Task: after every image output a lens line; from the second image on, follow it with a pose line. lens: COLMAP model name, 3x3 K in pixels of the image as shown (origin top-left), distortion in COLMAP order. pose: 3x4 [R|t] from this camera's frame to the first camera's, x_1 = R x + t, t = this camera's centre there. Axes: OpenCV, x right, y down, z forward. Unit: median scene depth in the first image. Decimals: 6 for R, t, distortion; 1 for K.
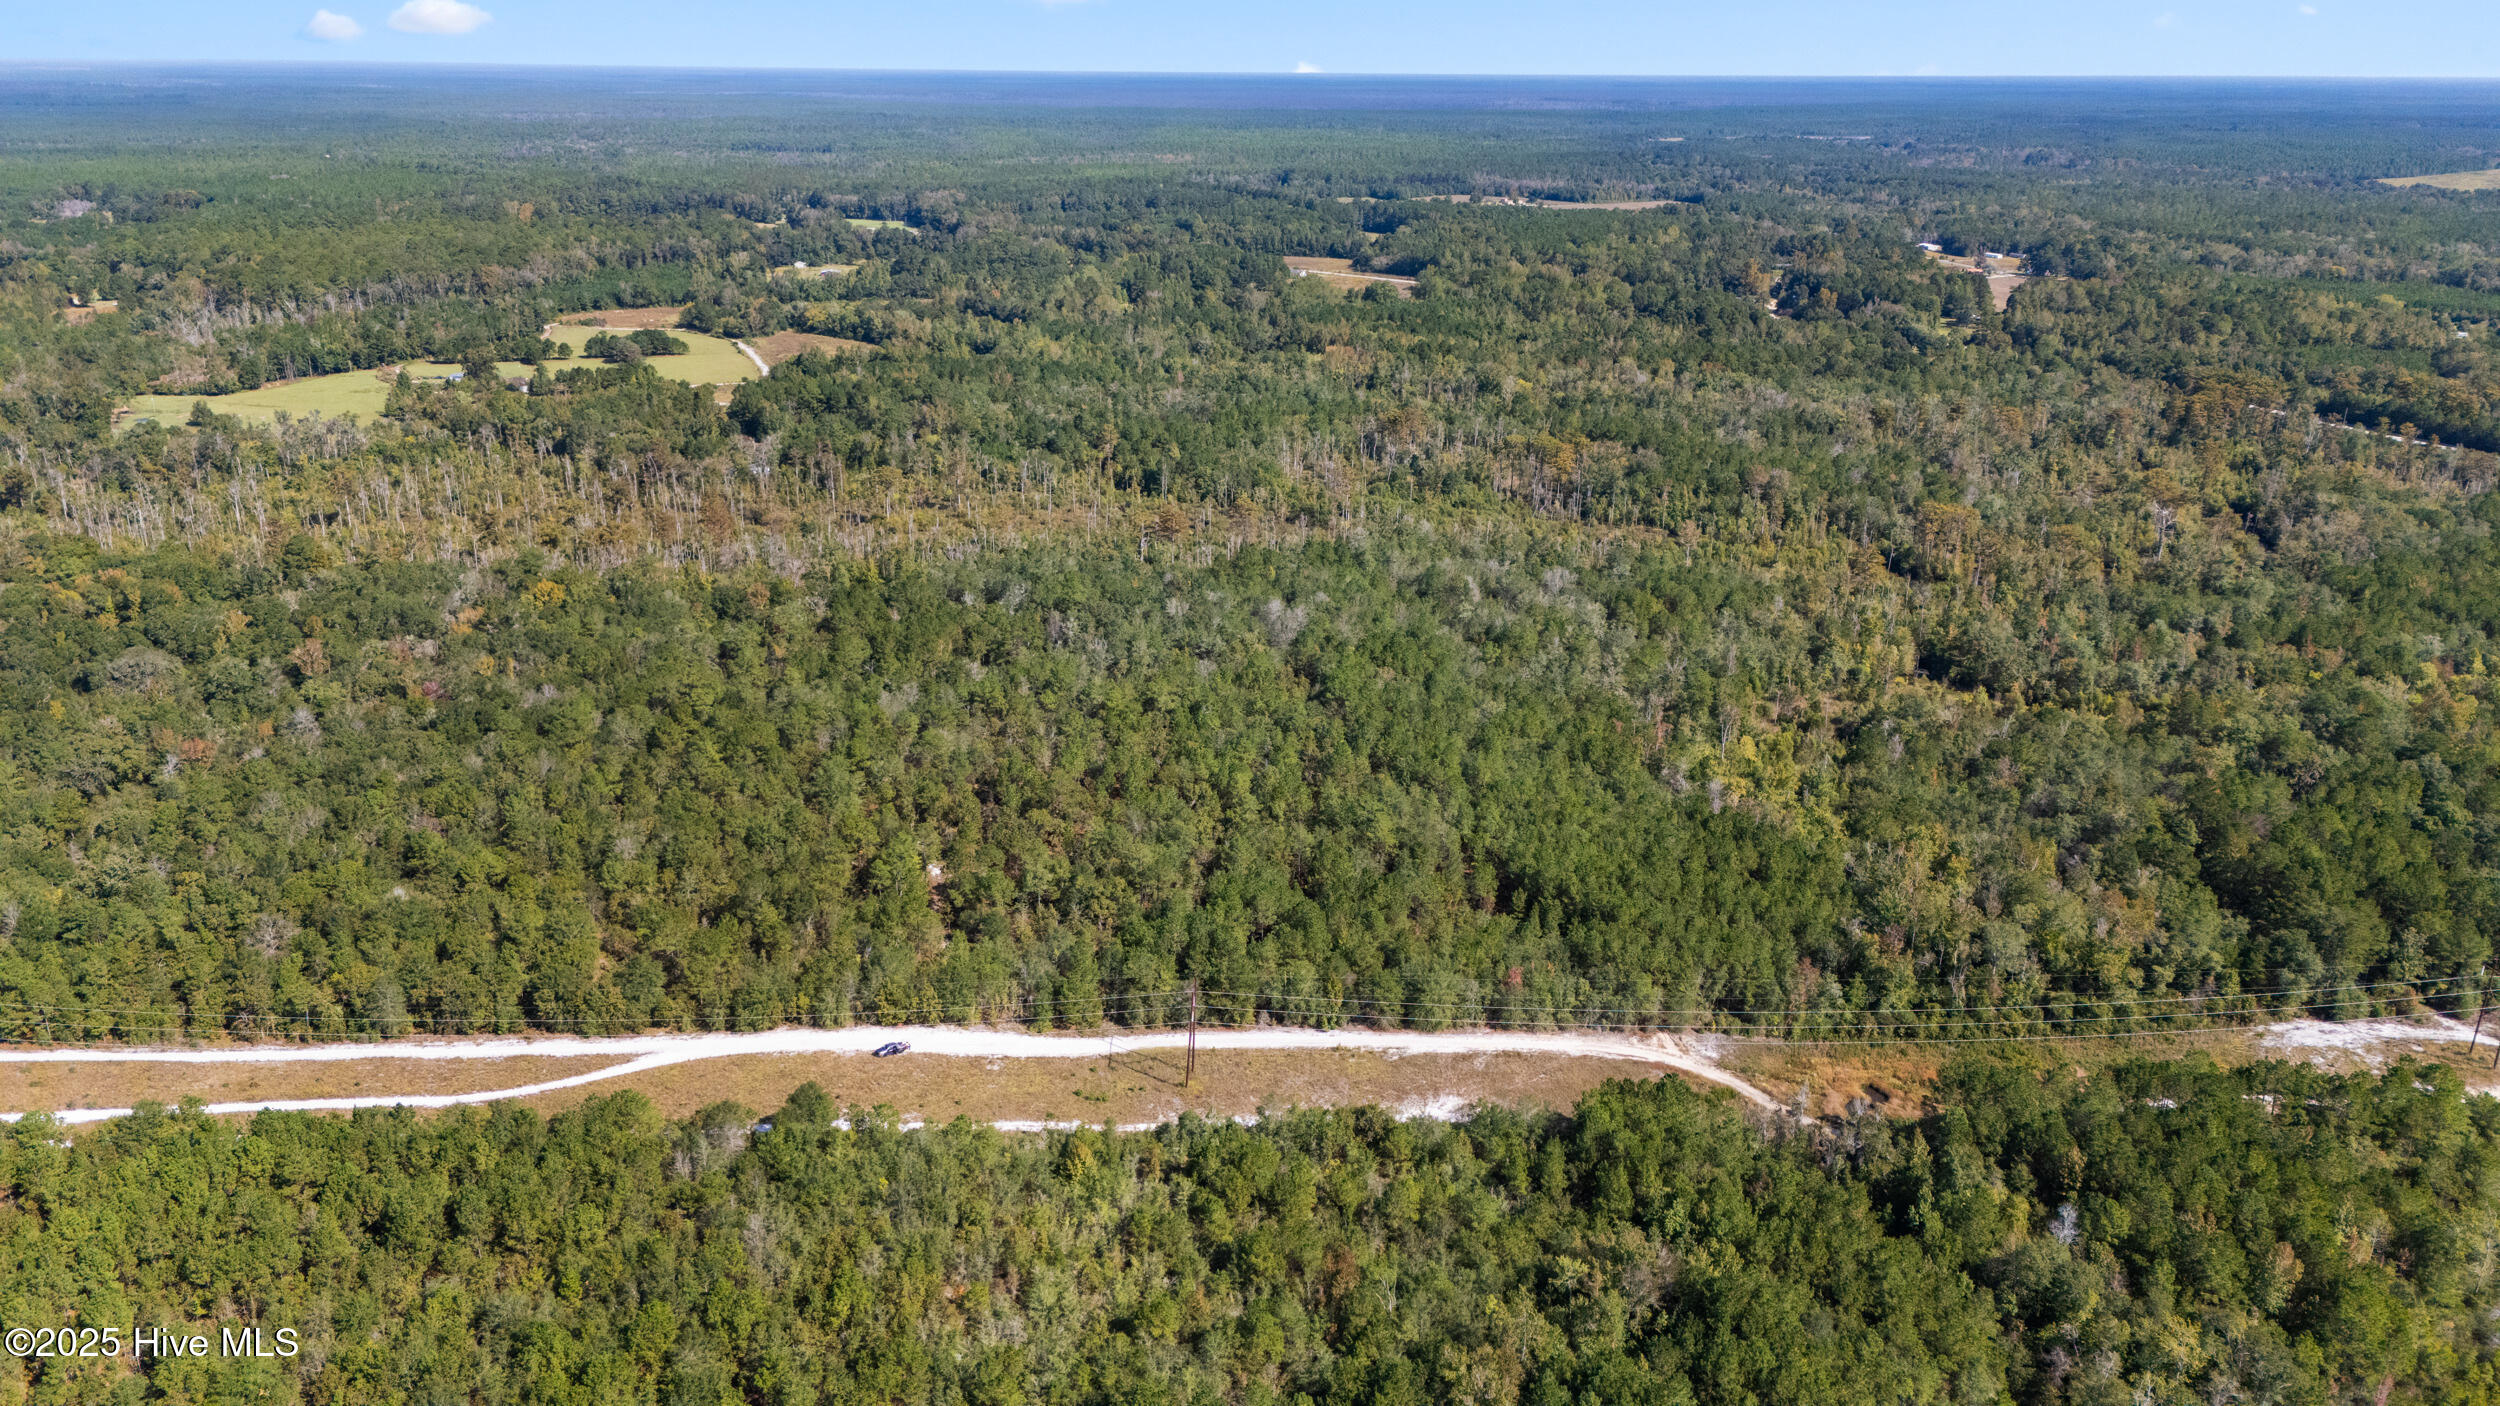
lens RADIAL K [[1837.2, 0, 1250.0], [0, 1837.2, 703.0], [0, 0, 1]] dist [0.076666, -0.072443]
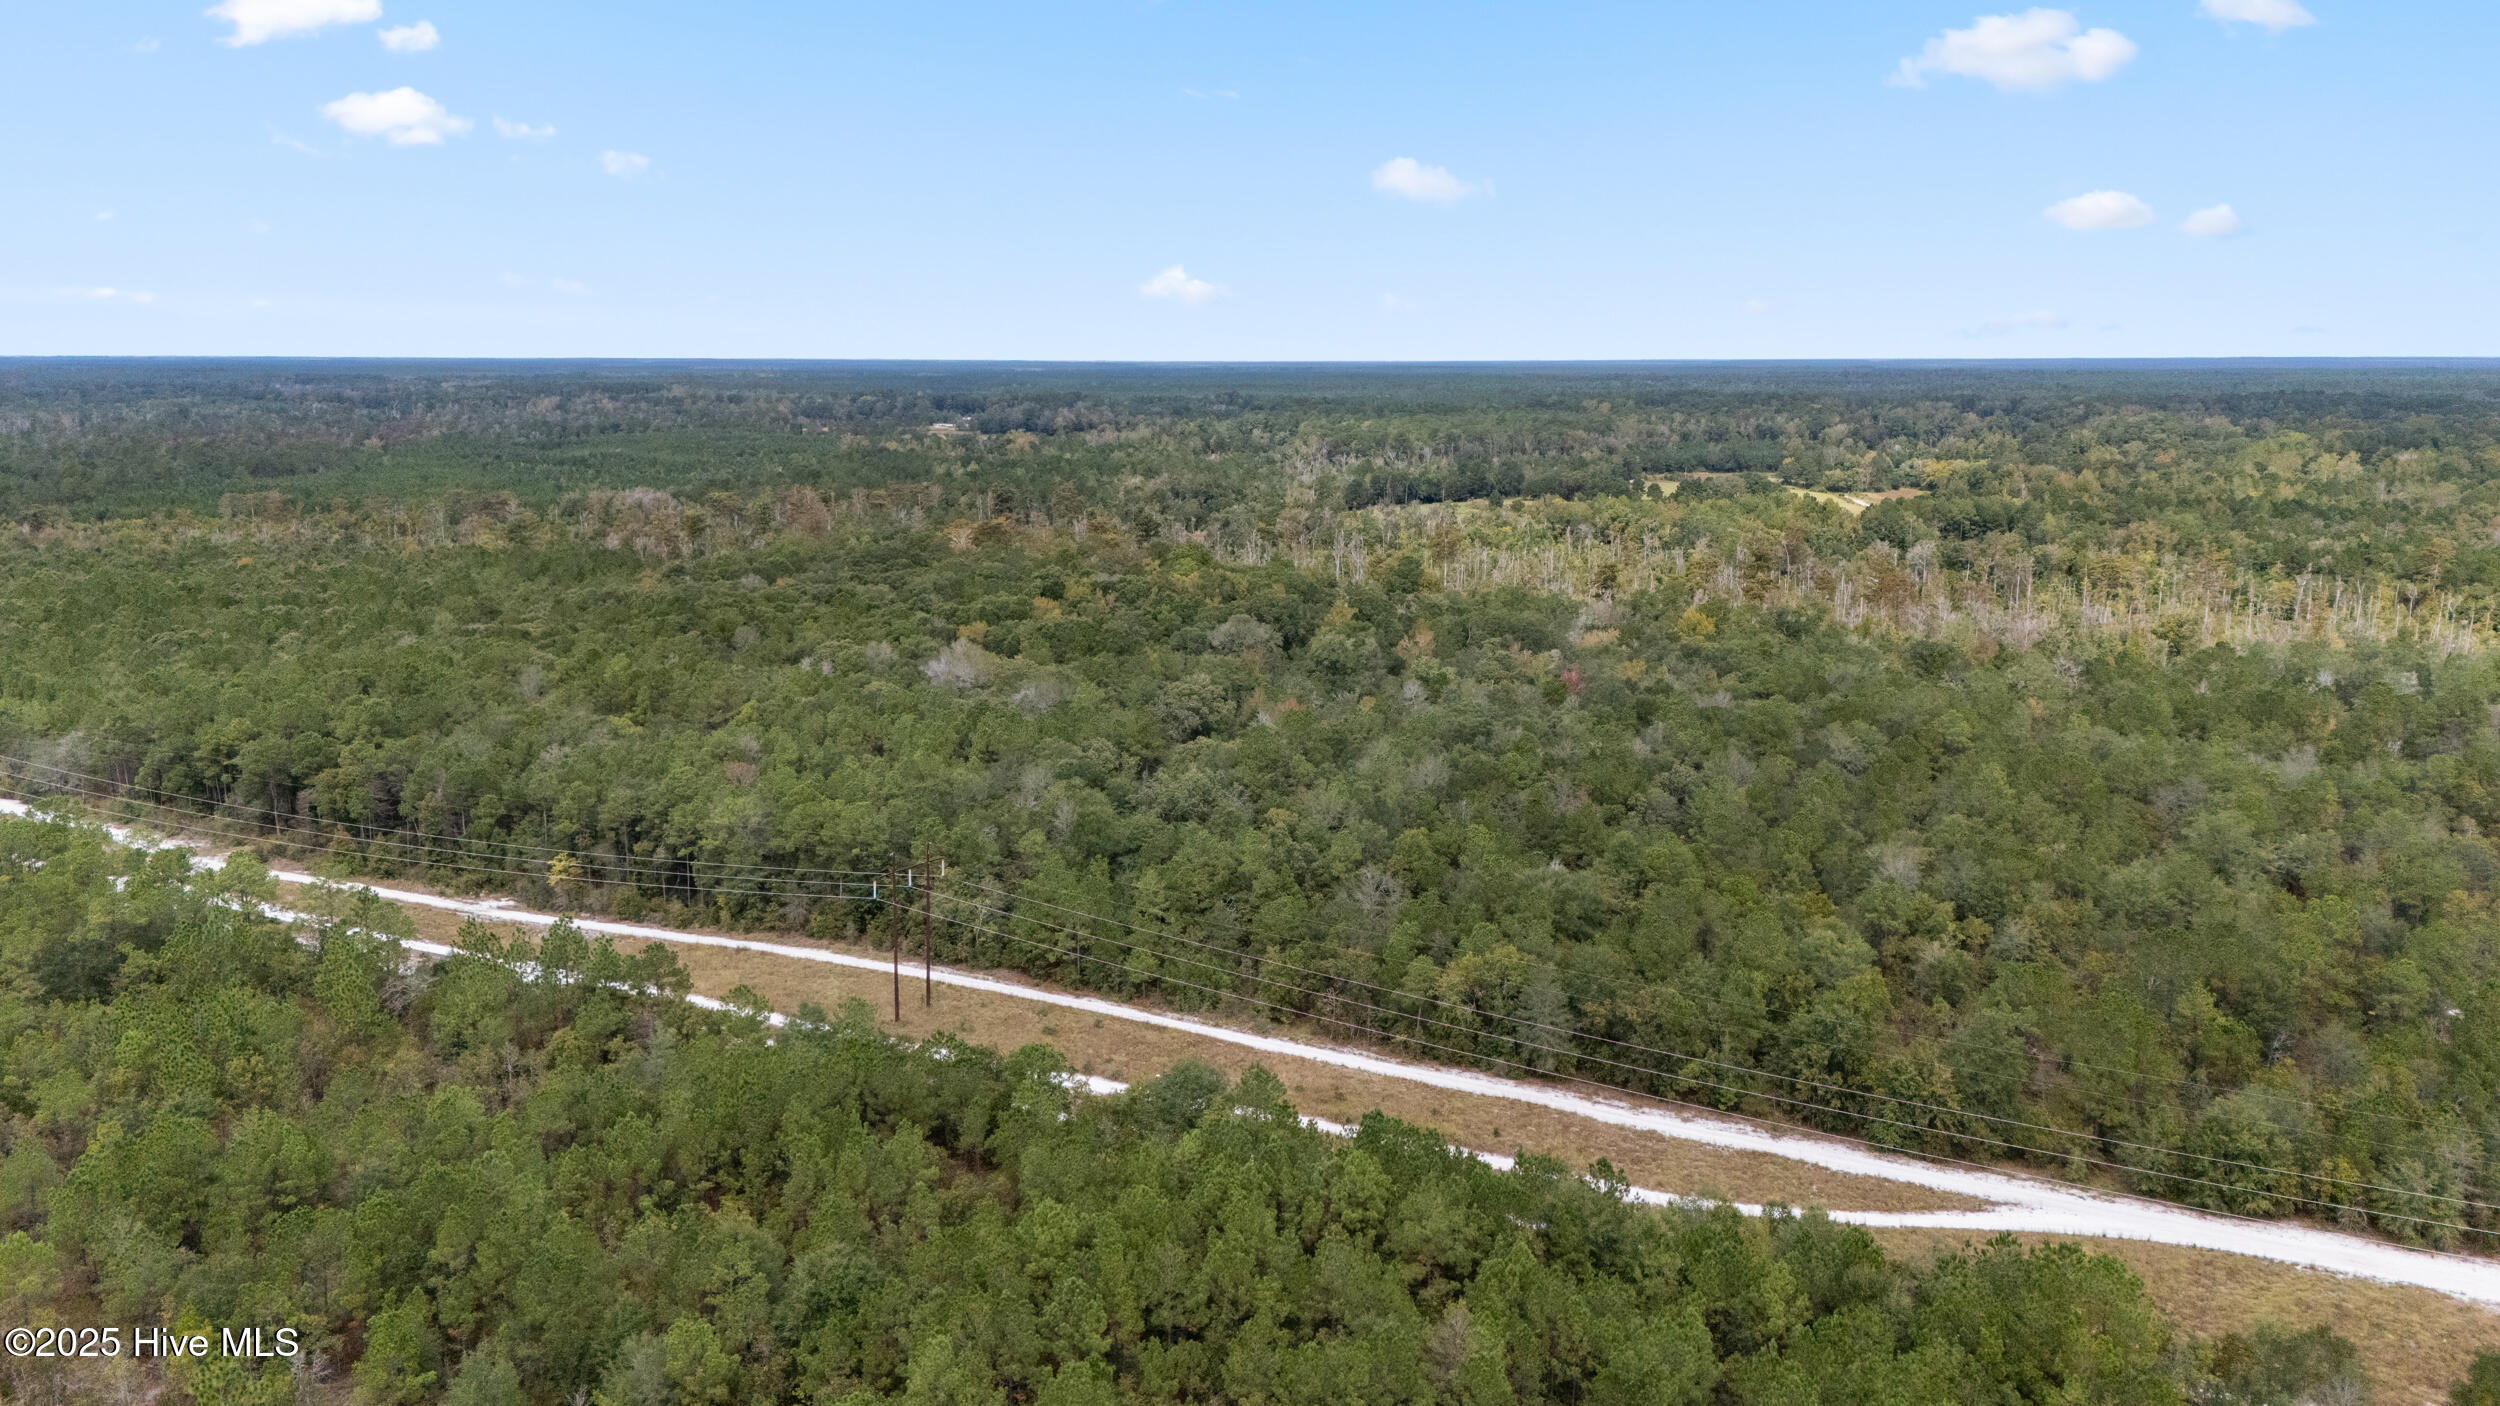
lens RADIAL K [[1826.2, 0, 1250.0], [0, 1826.2, 703.0], [0, 0, 1]] dist [0.070066, -0.060296]
pose [[0.866650, 0.086489, -0.491362, -0.230104], [-0.162775, 0.979985, -0.114602, 0.125661], [0.471616, 0.179302, 0.863383, 0.374792]]
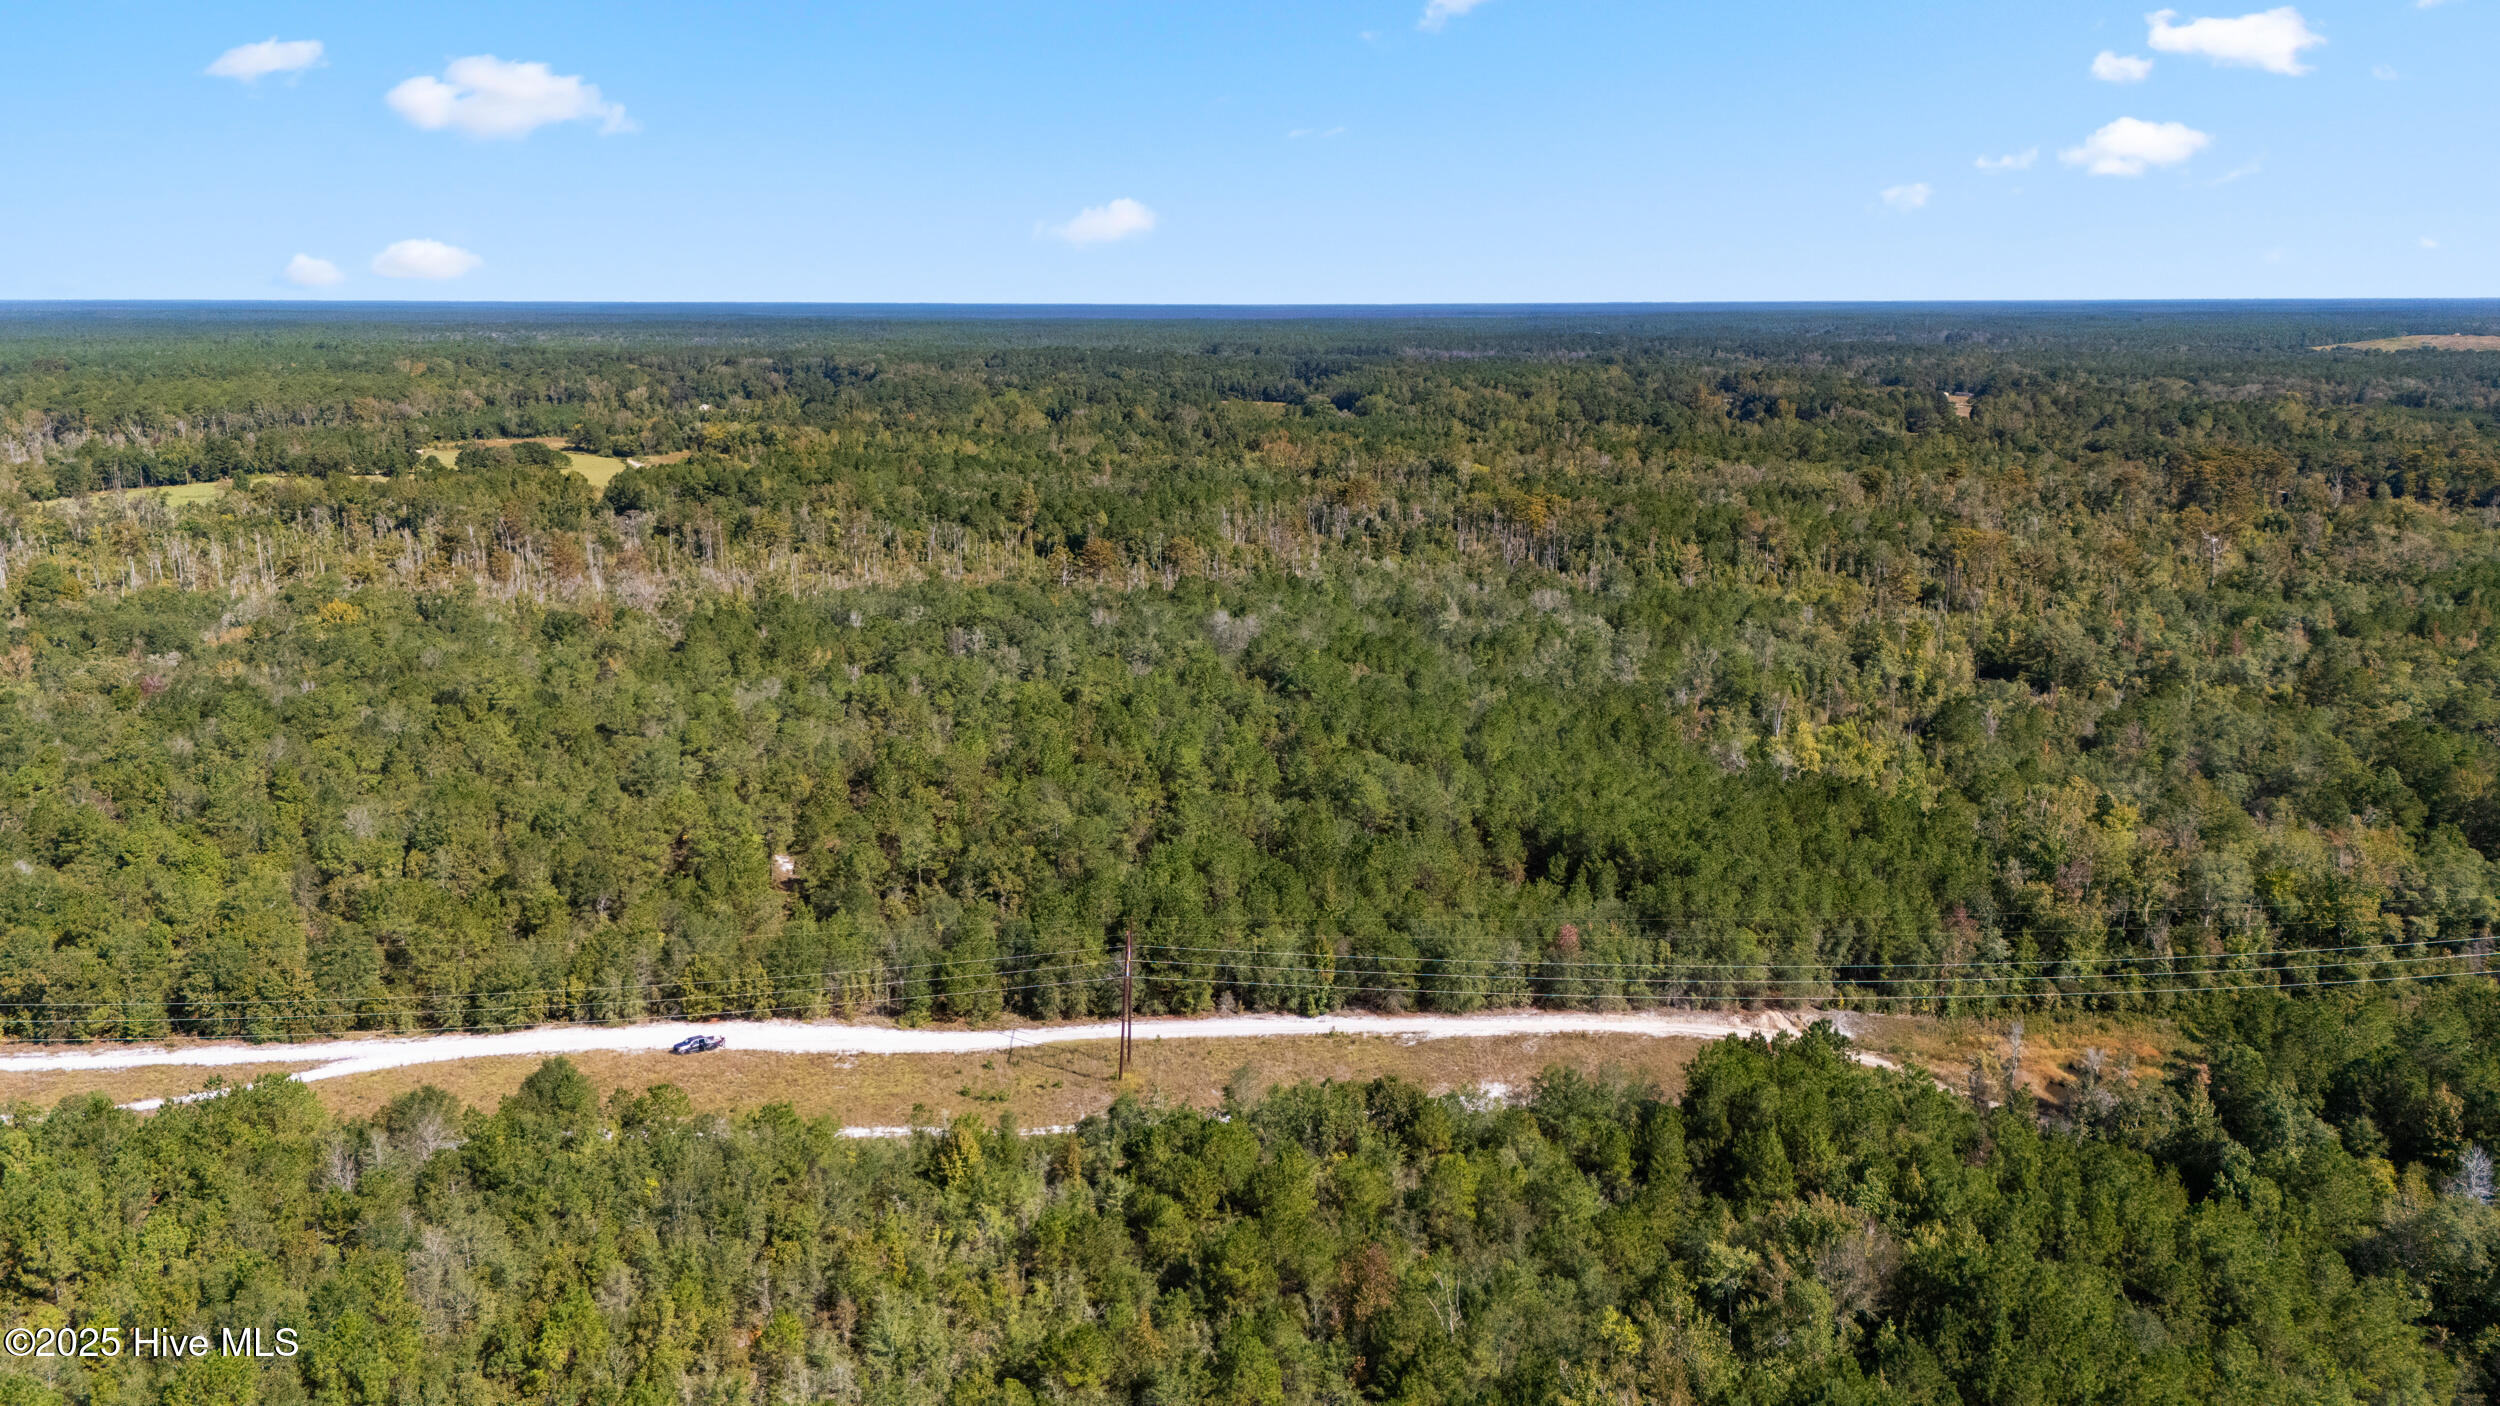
lens RADIAL K [[1837.2, 0, 1250.0], [0, 1837.2, 703.0], [0, 0, 1]] dist [0.076666, -0.072443]
pose [[0.999171, -0.016217, 0.037348, -0.007527], [0.020760, 0.991980, -0.124679, 0.129441], [-0.035026, 0.125351, 0.991494, 0.239150]]
